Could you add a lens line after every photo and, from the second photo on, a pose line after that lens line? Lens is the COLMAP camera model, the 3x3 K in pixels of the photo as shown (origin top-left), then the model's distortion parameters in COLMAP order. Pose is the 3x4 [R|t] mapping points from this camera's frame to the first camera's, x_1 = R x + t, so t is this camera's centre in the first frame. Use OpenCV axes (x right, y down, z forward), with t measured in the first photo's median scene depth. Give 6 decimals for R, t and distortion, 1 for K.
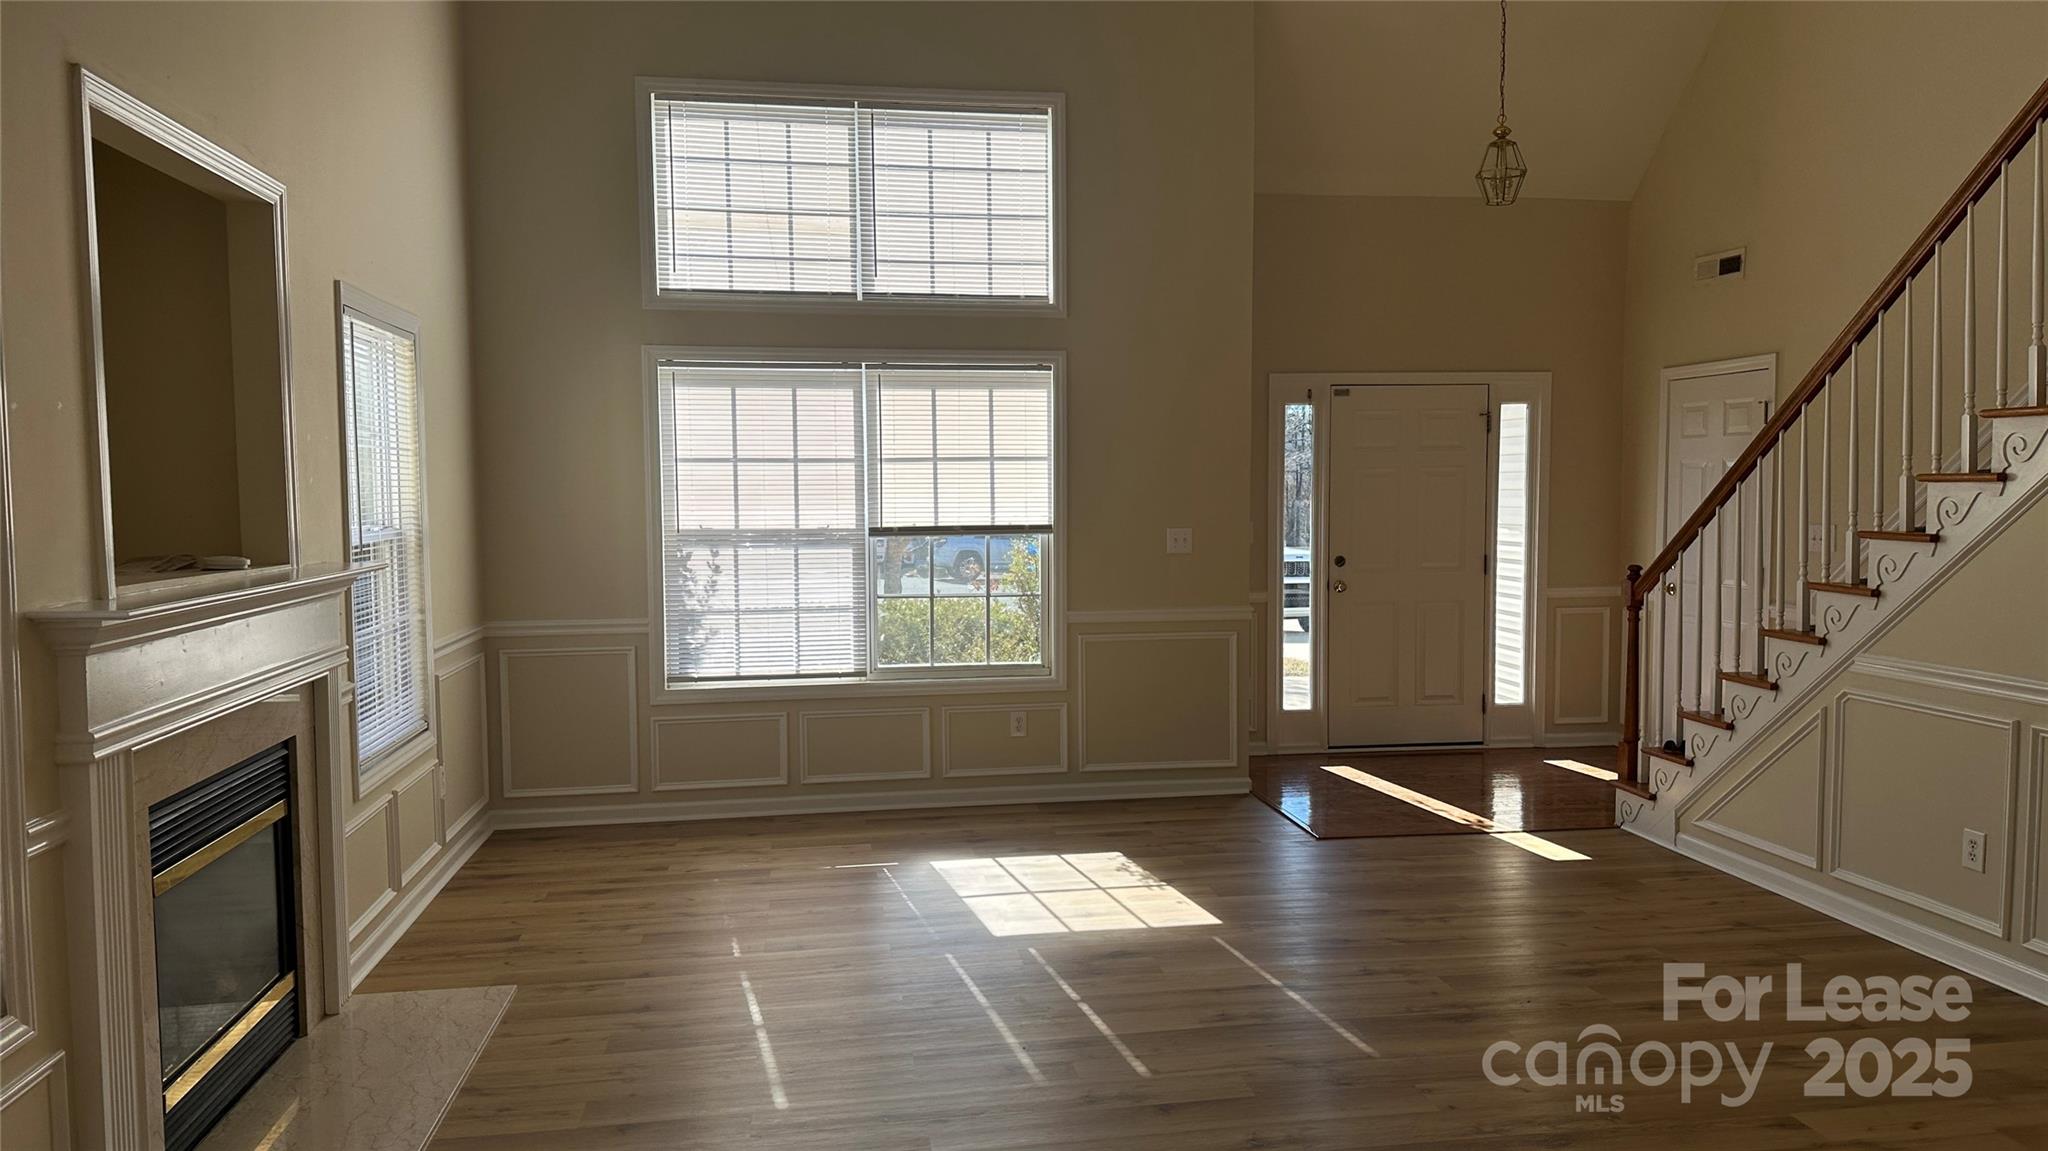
lens RADIAL K [[1421.4, 0, 1032.9], [0, 1421.4, 579.2], [0, 0, 1]] dist [0.086521, -0.000999]
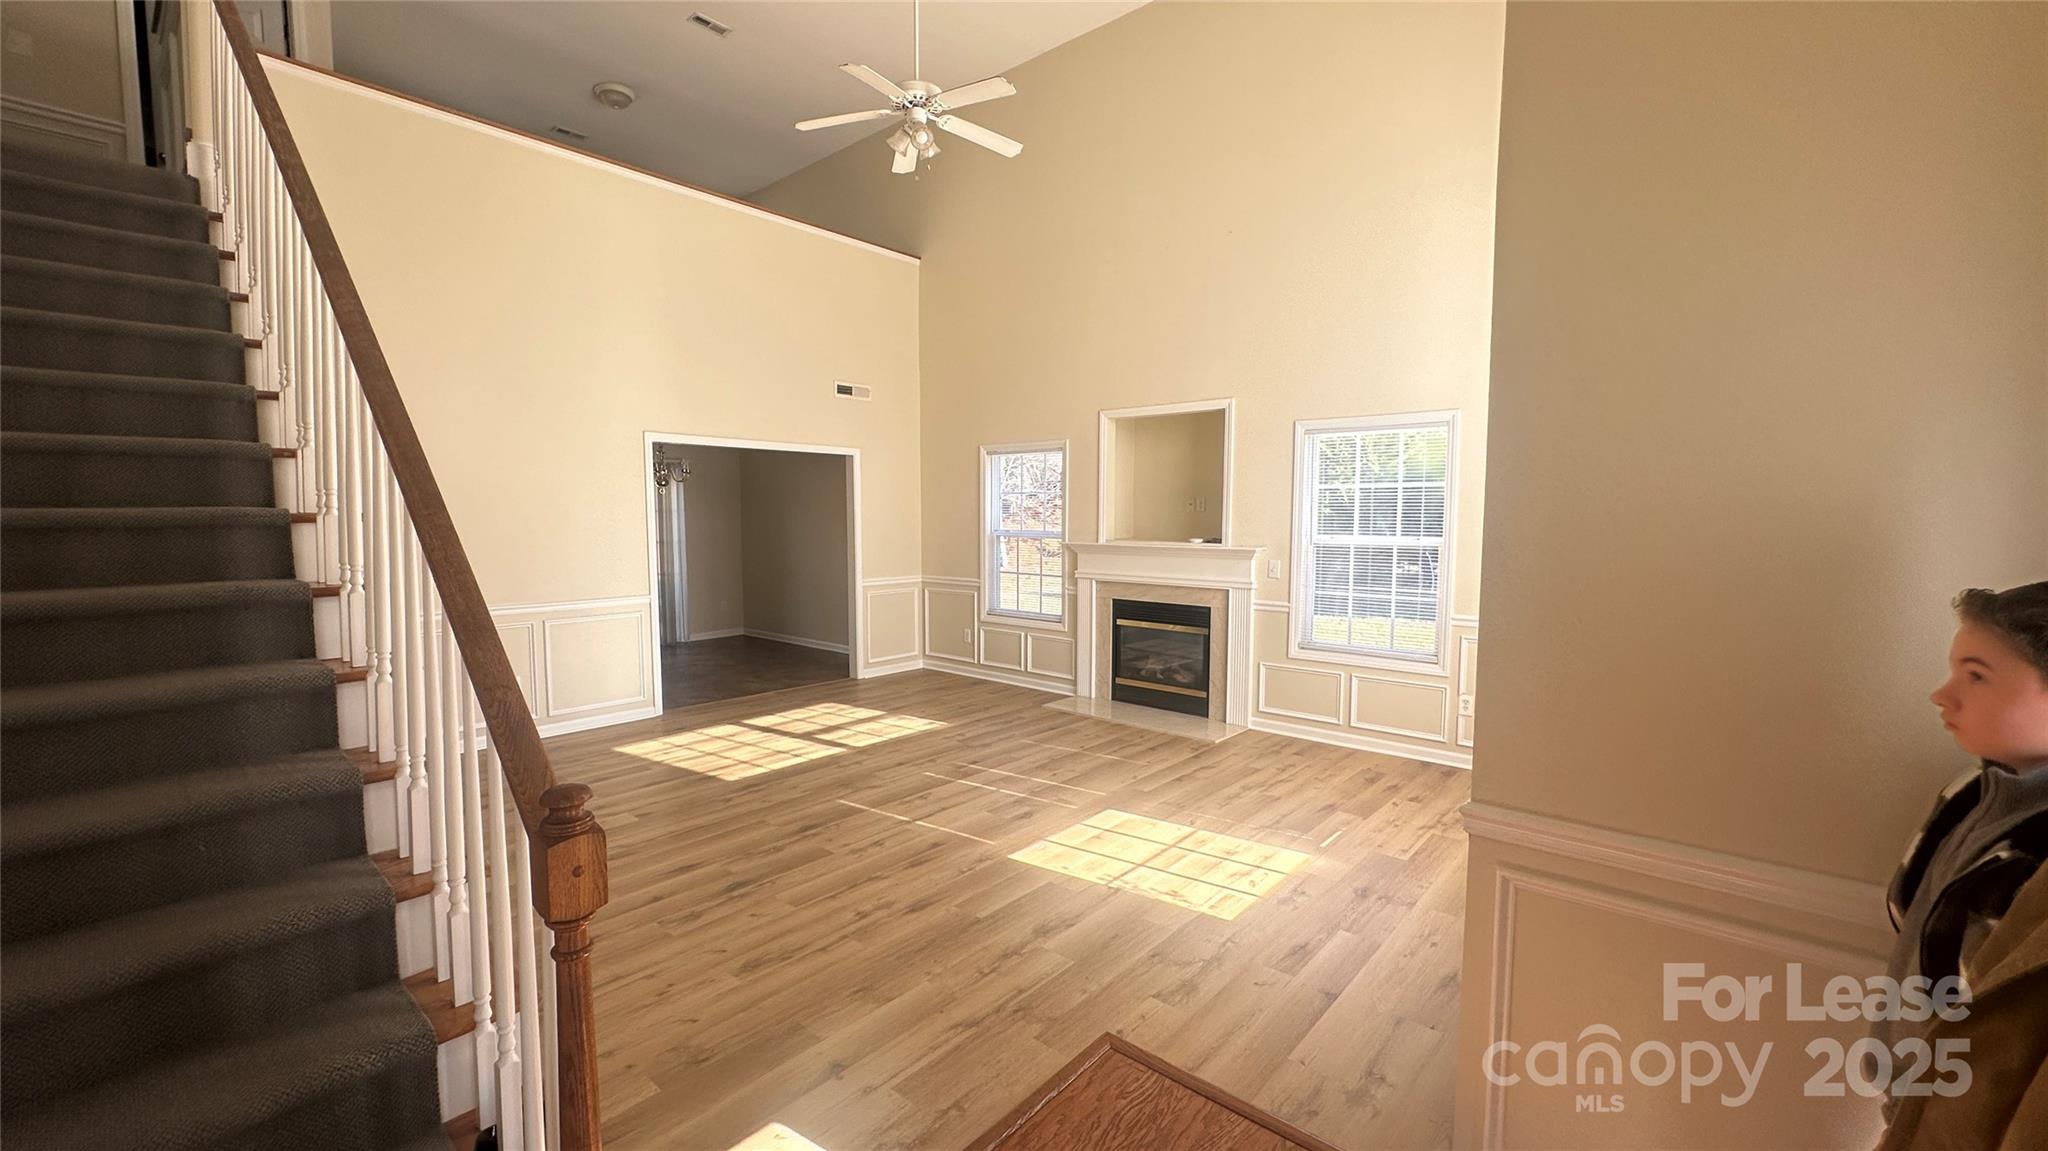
lens RADIAL K [[824.3, 0, 1040.6], [0, 824.3, 559.1], [0, 0, 1]] dist [0.000581, -0.000019]
pose [[-0.755455, 0.042179, -0.653841, 0.439437], [-0.040271, 0.993050, 0.110590, -0.083533], [0.653961, 0.109877, -0.748506, 1.157739]]
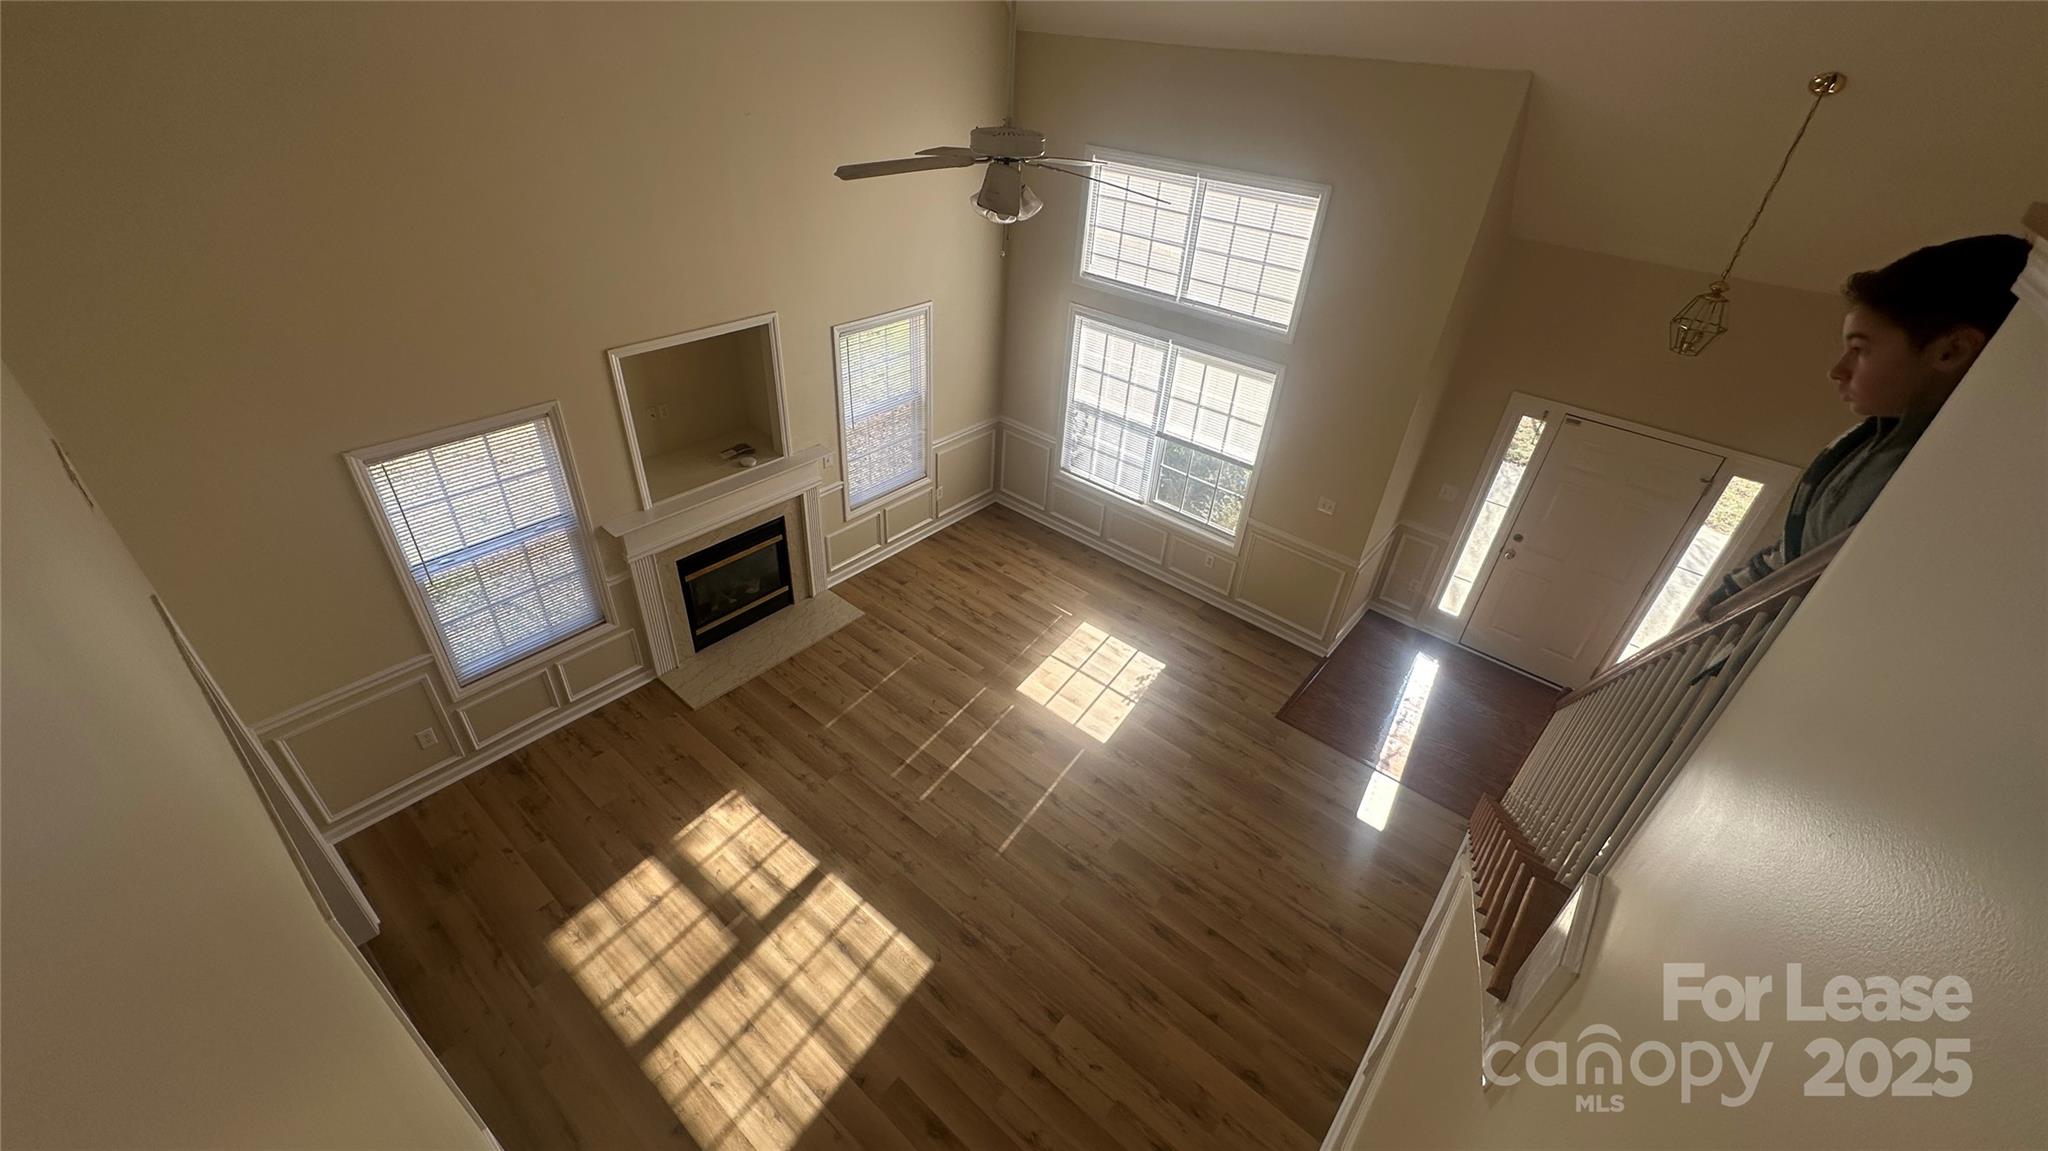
lens RADIAL K [[824.3, 0, 1022.5], [0, 824.3, 570.0], [0, 0, 1]] dist [0.000581, -0.000019]
pose [[0.650614, 0.465741, -0.599823, 0.475312], [-0.113700, 0.840693, 0.529441, -0.418049], [0.750849, -0.276262, 0.599921, 0.217150]]
